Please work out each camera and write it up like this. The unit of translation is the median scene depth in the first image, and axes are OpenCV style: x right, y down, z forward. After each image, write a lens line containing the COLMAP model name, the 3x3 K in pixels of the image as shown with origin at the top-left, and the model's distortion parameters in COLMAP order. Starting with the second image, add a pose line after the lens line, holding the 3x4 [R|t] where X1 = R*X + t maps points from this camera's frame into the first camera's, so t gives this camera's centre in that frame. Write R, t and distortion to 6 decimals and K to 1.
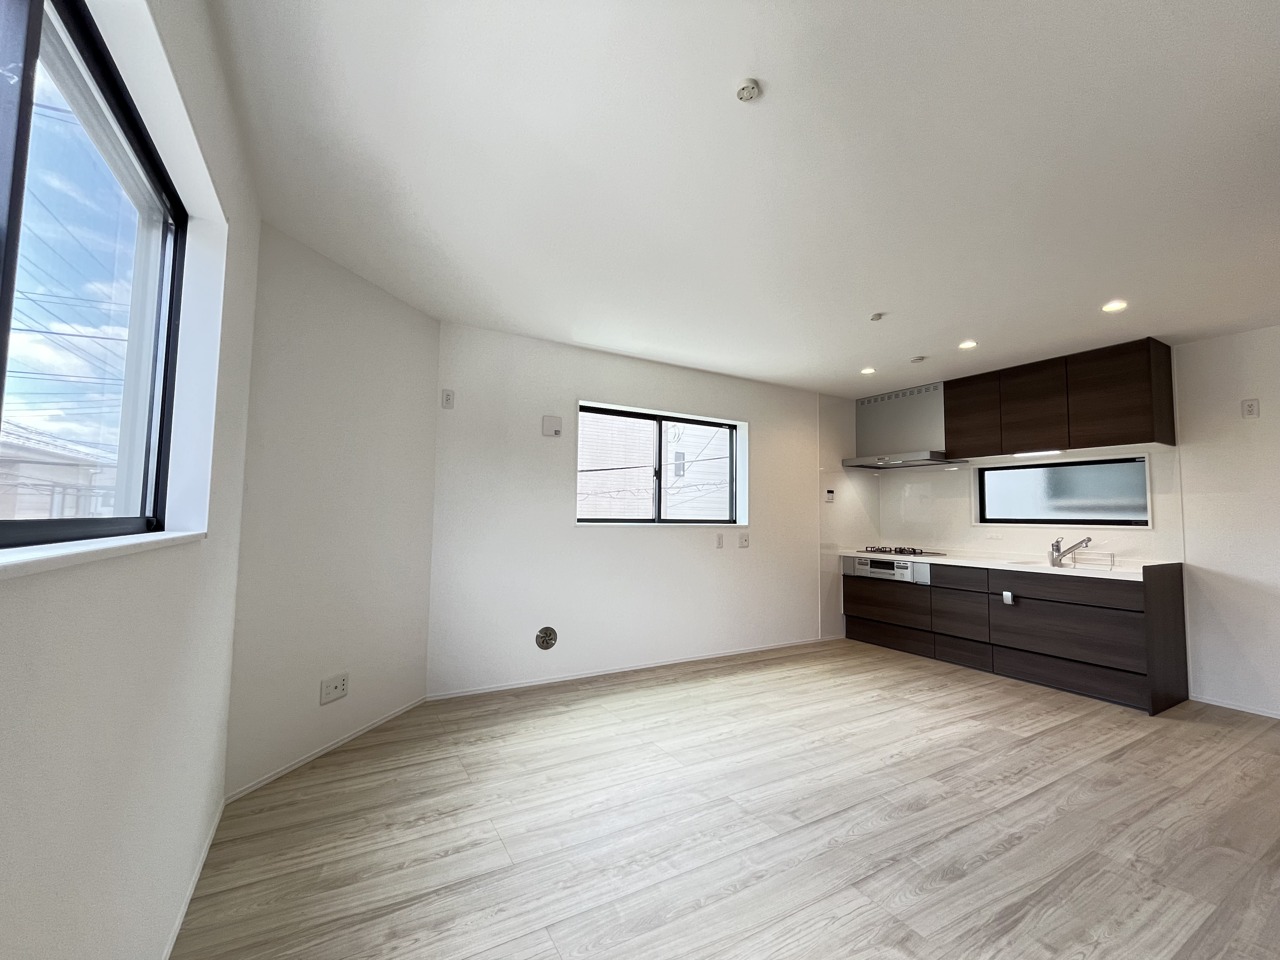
lens RADIAL K [[526.4, 0, 636.5], [0, 526.4, 480.5], [0, 0, 1]] dist [-0.004200, 0.001500]
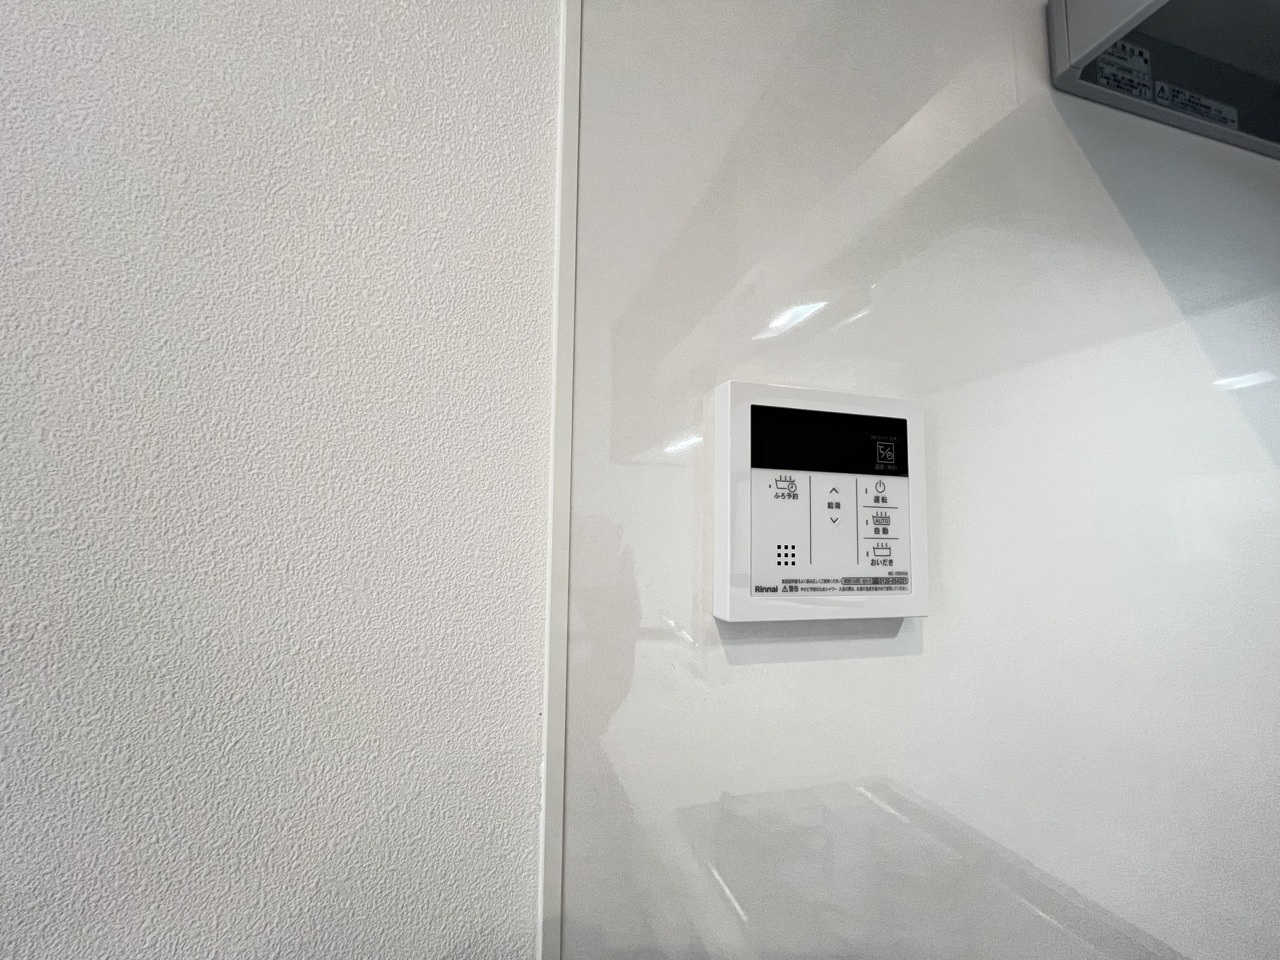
lens RADIAL K [[526.4, 0, 639.4], [0, 526.4, 480.5], [0, 0, 1]] dist [-0.004200, 0.001500]
pose [[0.971220, -0.023088, -0.237061, 0.501719], [0.016955, 0.999468, -0.027878, 0.036857], [0.237578, 0.023056, 0.971095, 1.307667]]
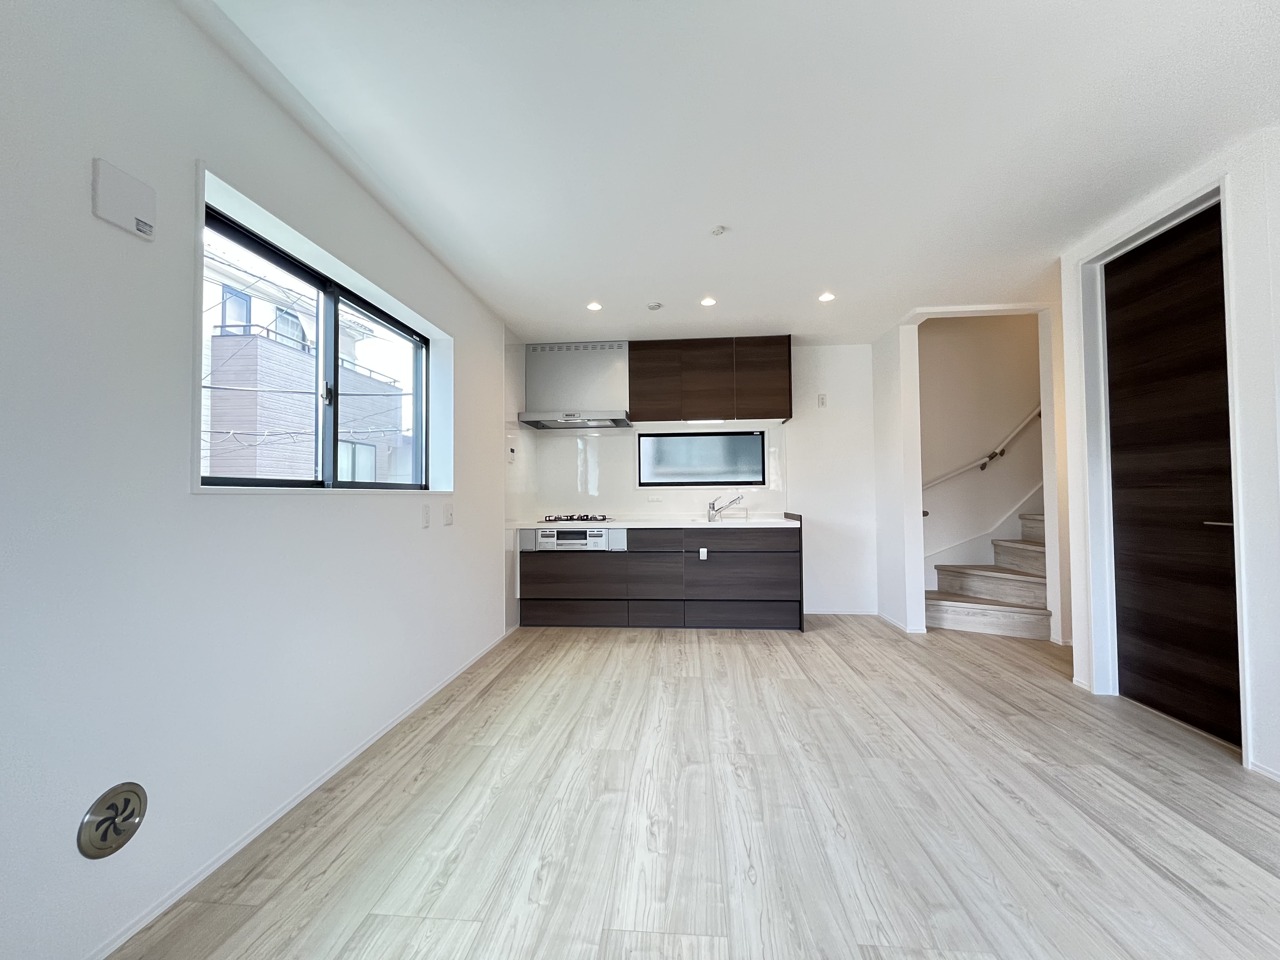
lens RADIAL K [[526.4, 0, 635.5], [0, 526.4, 480.3], [0, 0, 1]] dist [-0.004200, 0.001500]
pose [[0.573973, 0.003603, 0.818866, -0.252563], [-0.036859, 0.999090, 0.021439, 0.059057], [-0.818044, -0.042488, 0.573584, 0.529510]]
